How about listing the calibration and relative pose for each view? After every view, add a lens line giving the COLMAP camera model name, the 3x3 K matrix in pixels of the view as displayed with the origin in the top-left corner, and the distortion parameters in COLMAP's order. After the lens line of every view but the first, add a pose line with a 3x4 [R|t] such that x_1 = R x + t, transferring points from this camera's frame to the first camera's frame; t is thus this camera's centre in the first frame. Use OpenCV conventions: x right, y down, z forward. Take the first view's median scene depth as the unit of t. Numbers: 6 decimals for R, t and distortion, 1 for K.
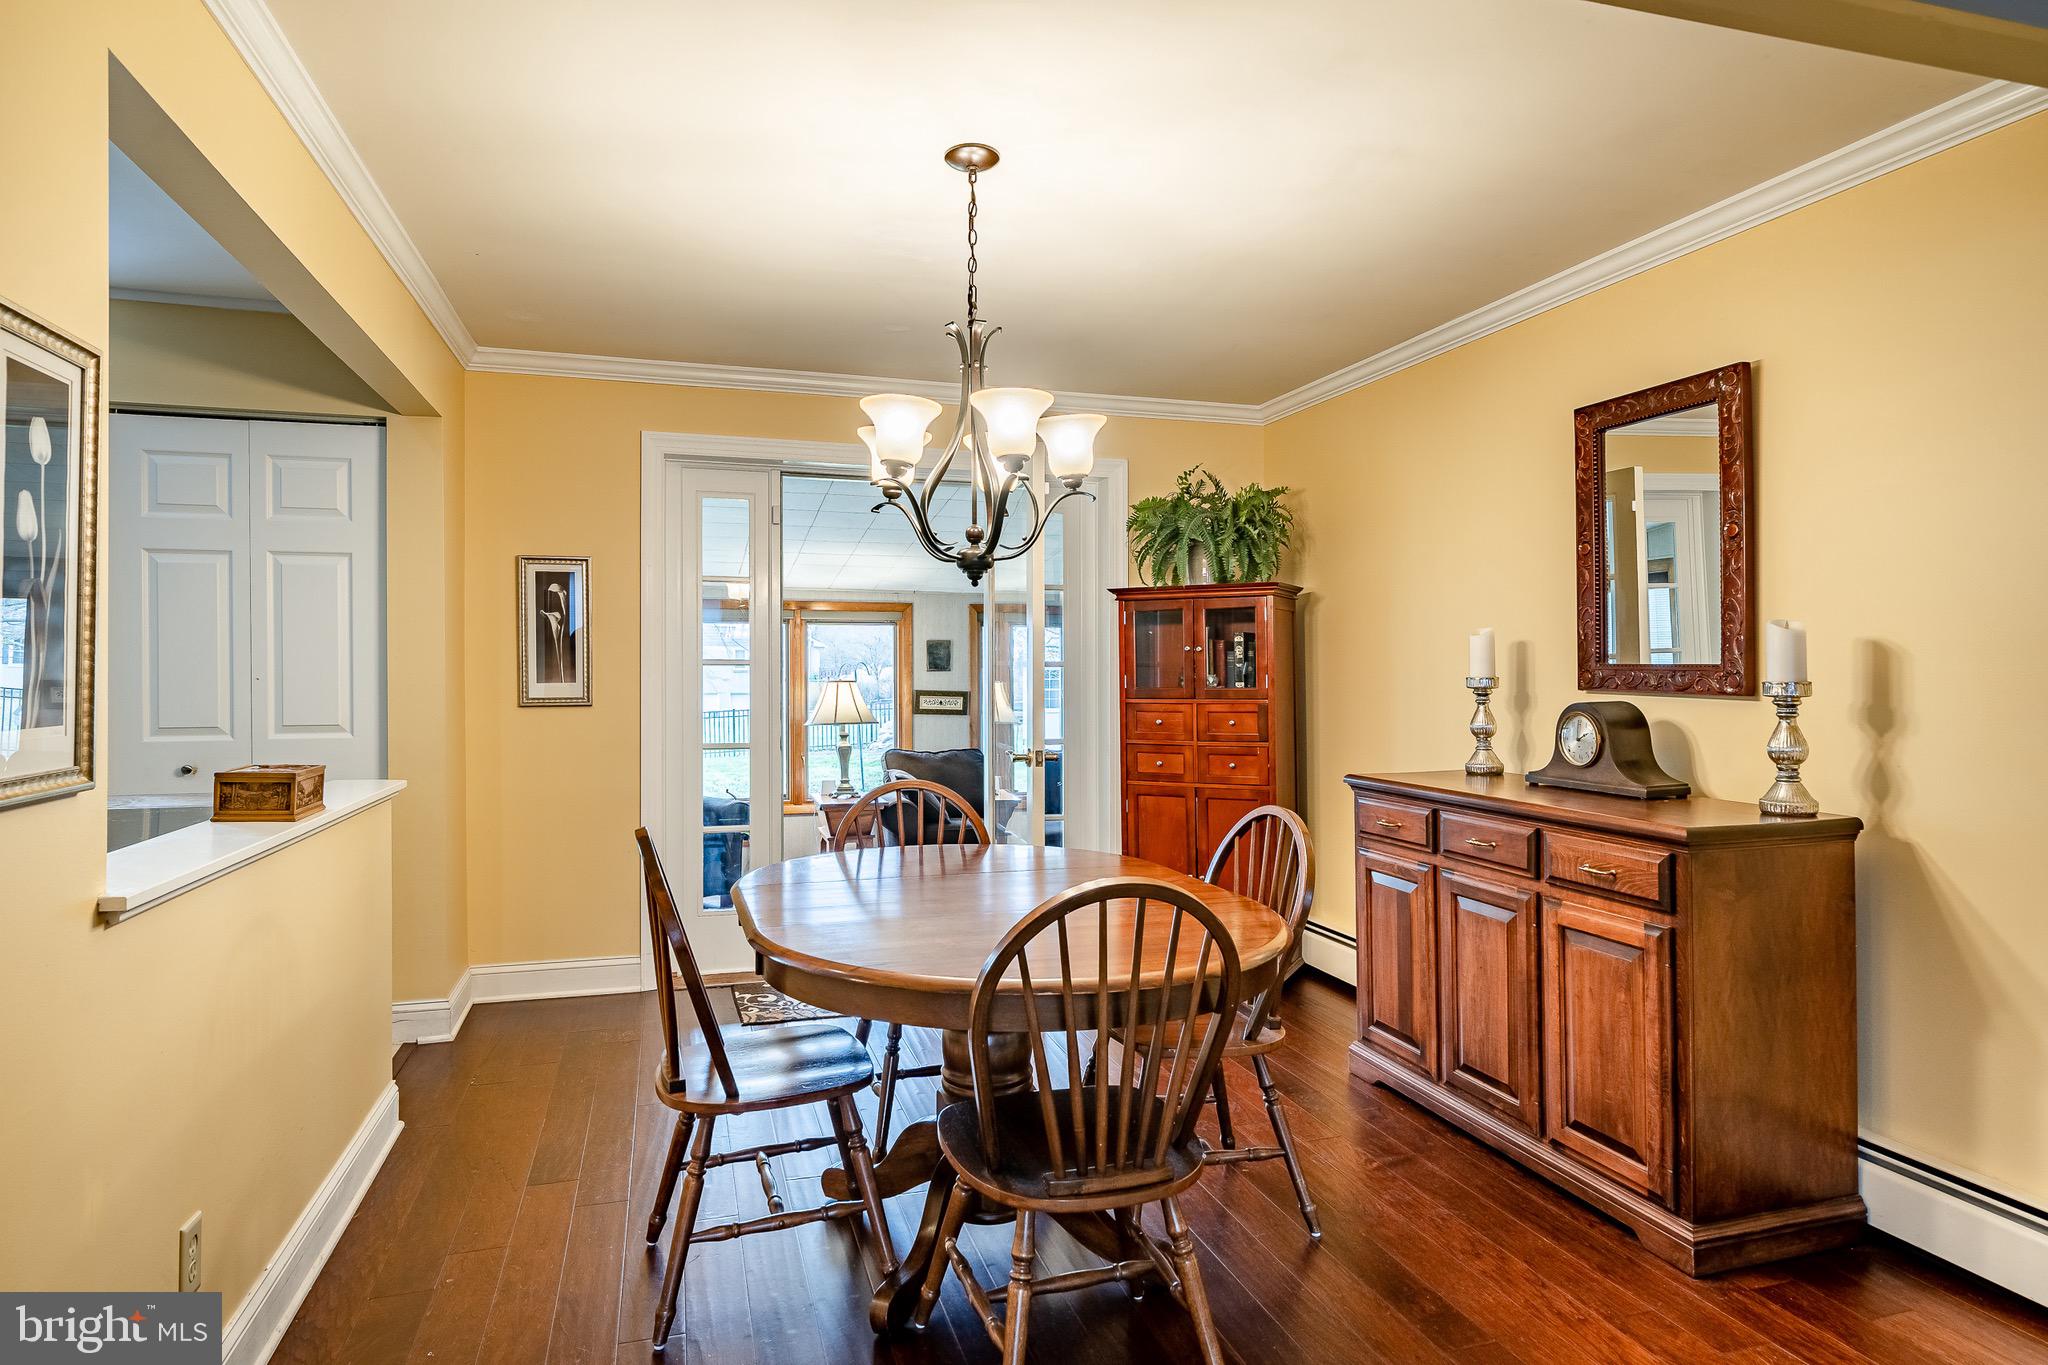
lens RADIAL K [[1153.9, 0, 1018.4], [0, 1153.9, 676.3], [0, 0, 1]] dist [0.004862, 0.001602]
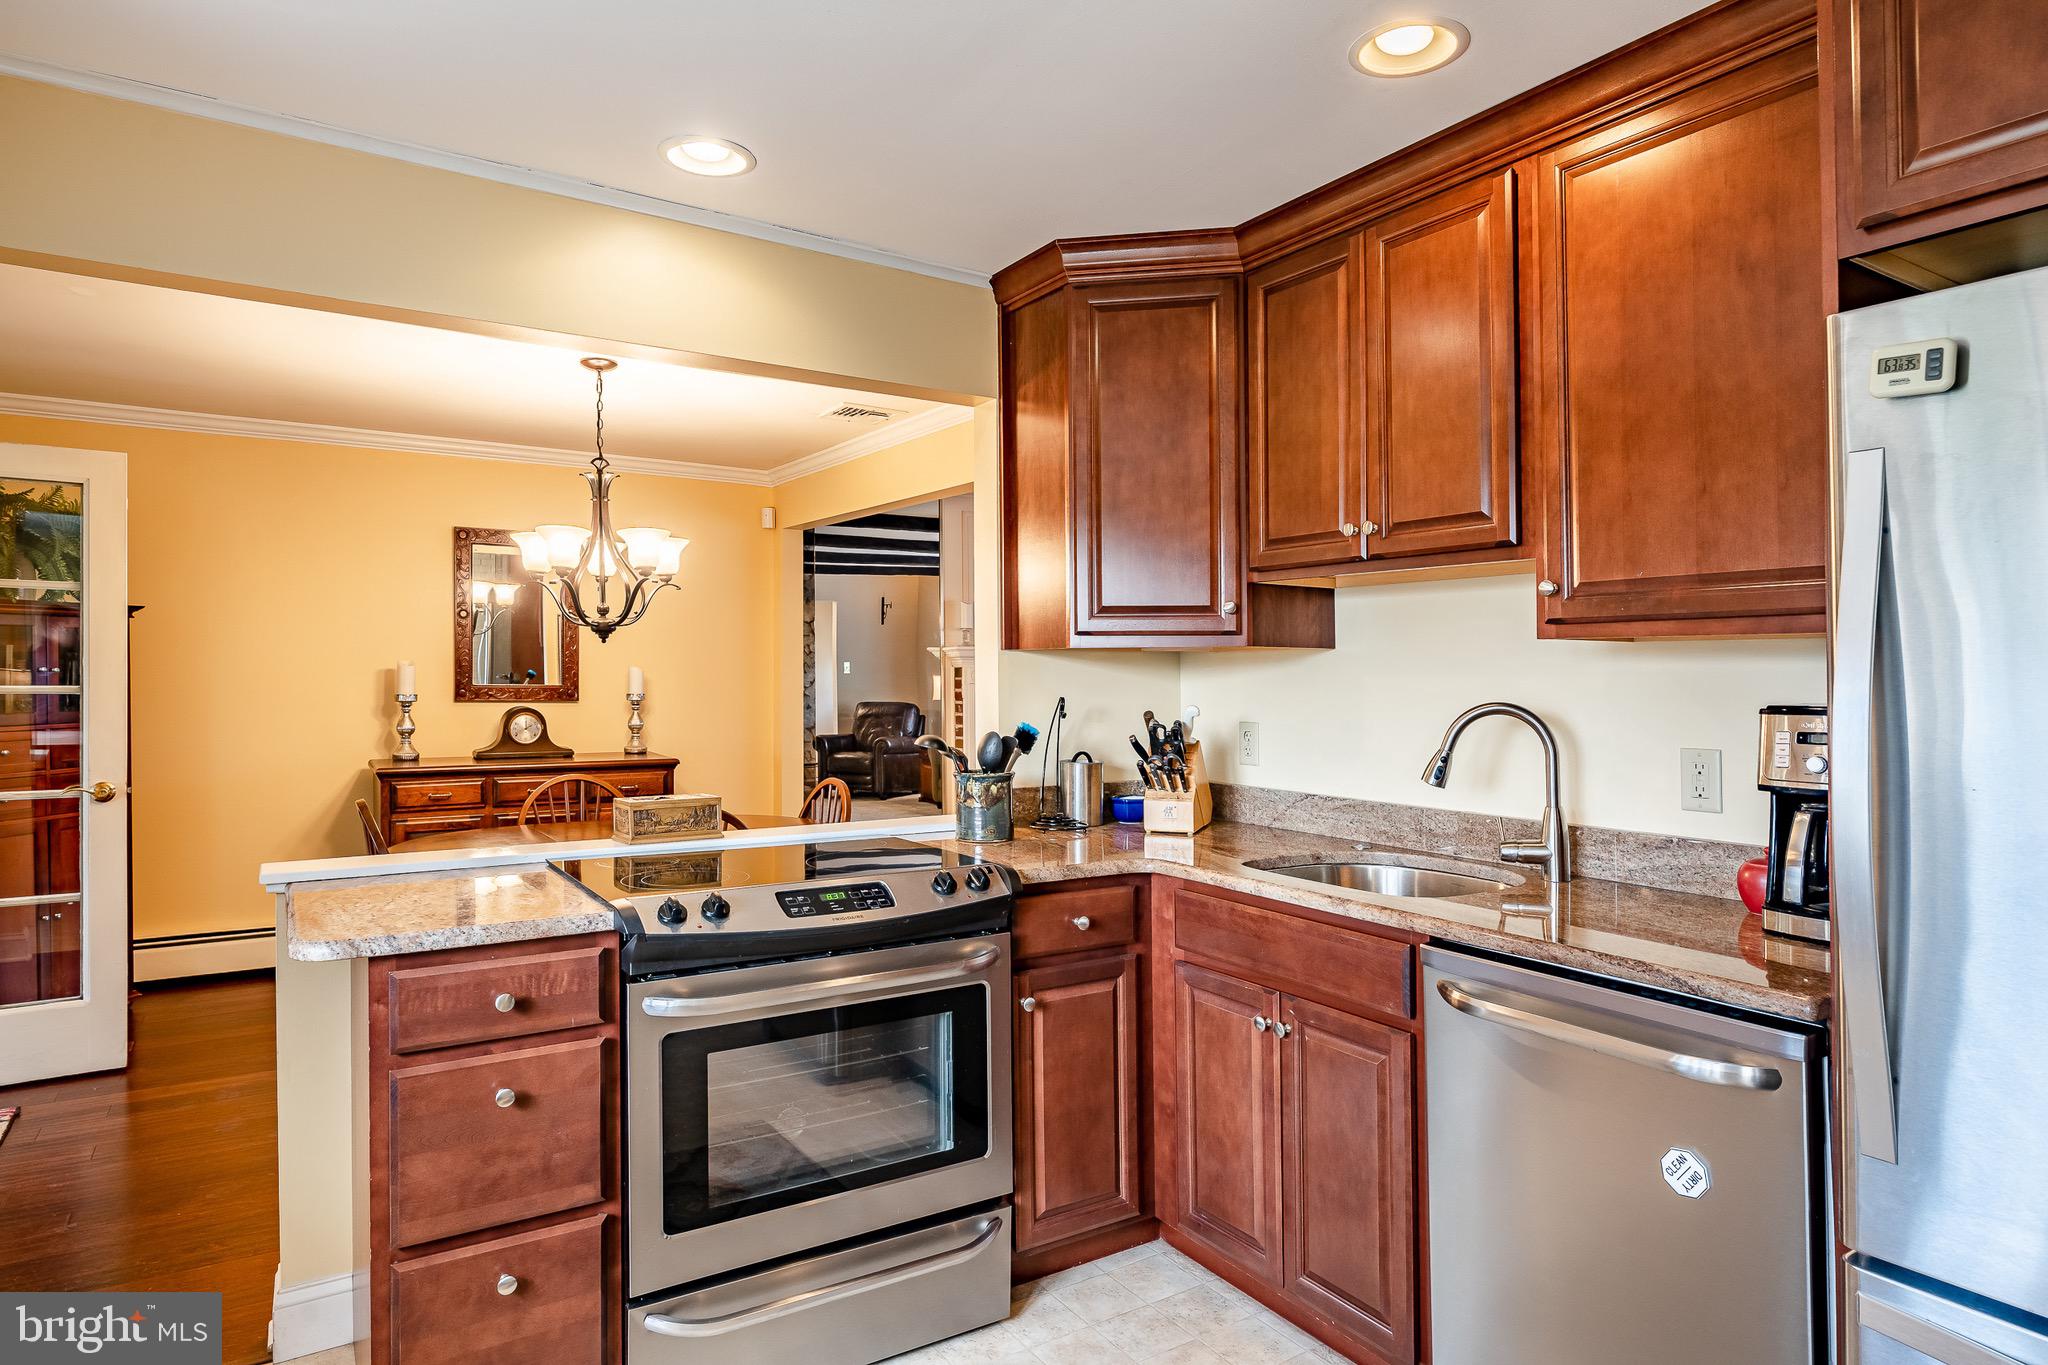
lens RADIAL K [[1167.6, 0, 1012.1], [0, 1167.6, 690.8], [0, 0, 1]] dist [-0.001364, -0.001180]
pose [[-0.259897, -0.019110, 0.965447, -1.715482], [-0.002213, 0.999813, 0.019194, -0.047106], [-0.965634, 0.002852, -0.259891, 0.905320]]
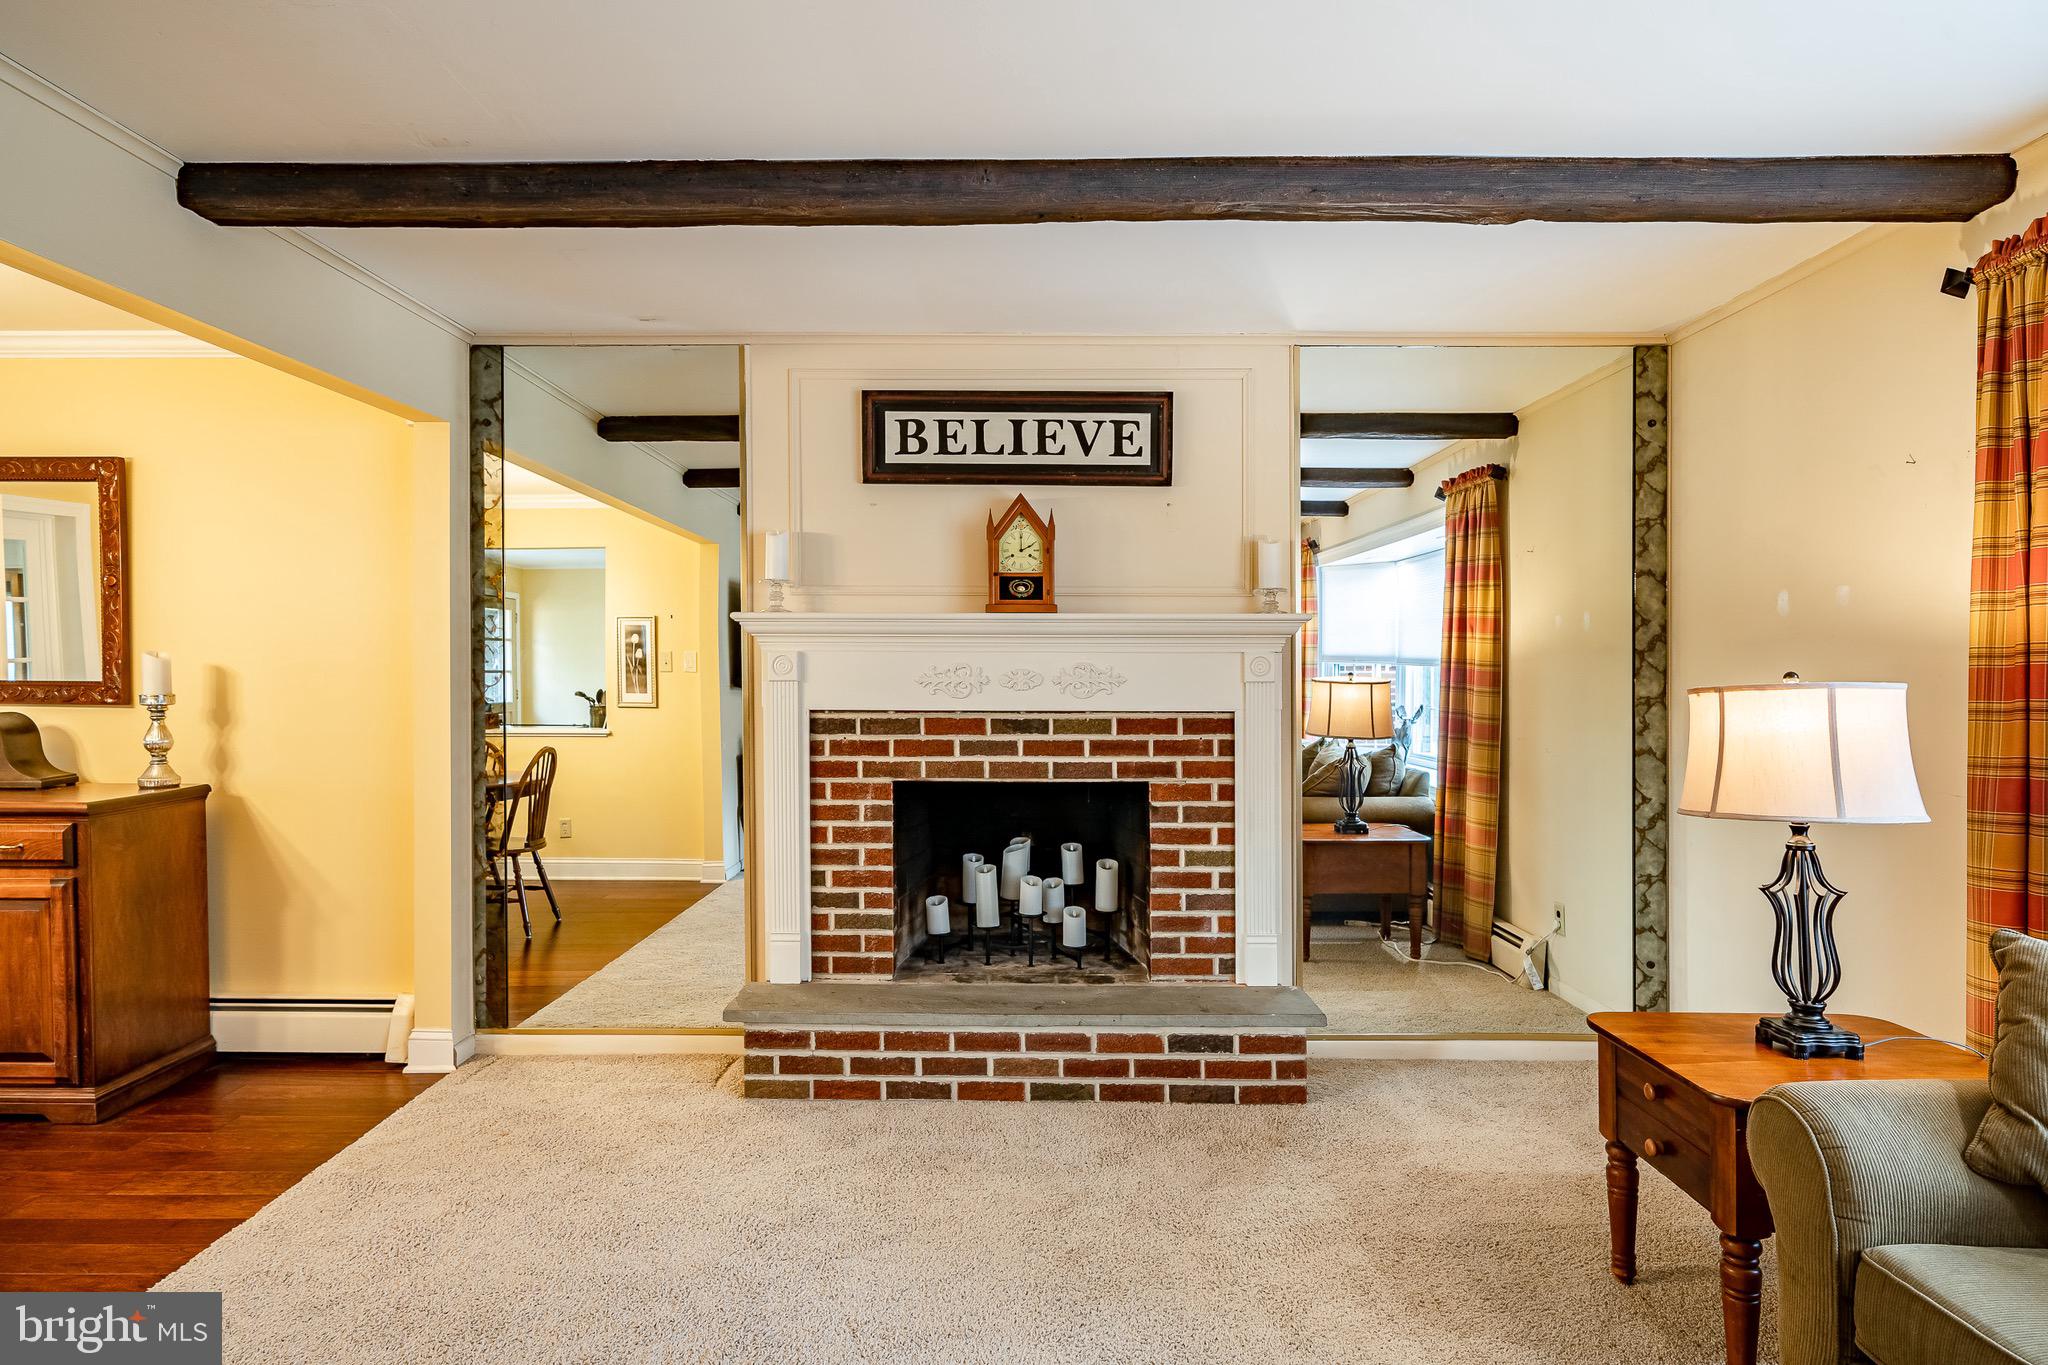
lens RADIAL K [[1113.6, 0, 1015.9], [0, 1113.6, 690.2], [0, 0, 1]] dist [-0.001896, -0.002045]
pose [[0.298378, -0.014084, 0.954344, -0.331640], [0.000821, 0.999895, 0.014500, -0.019836], [-0.954447, -0.003543, 0.298359, -0.424542]]
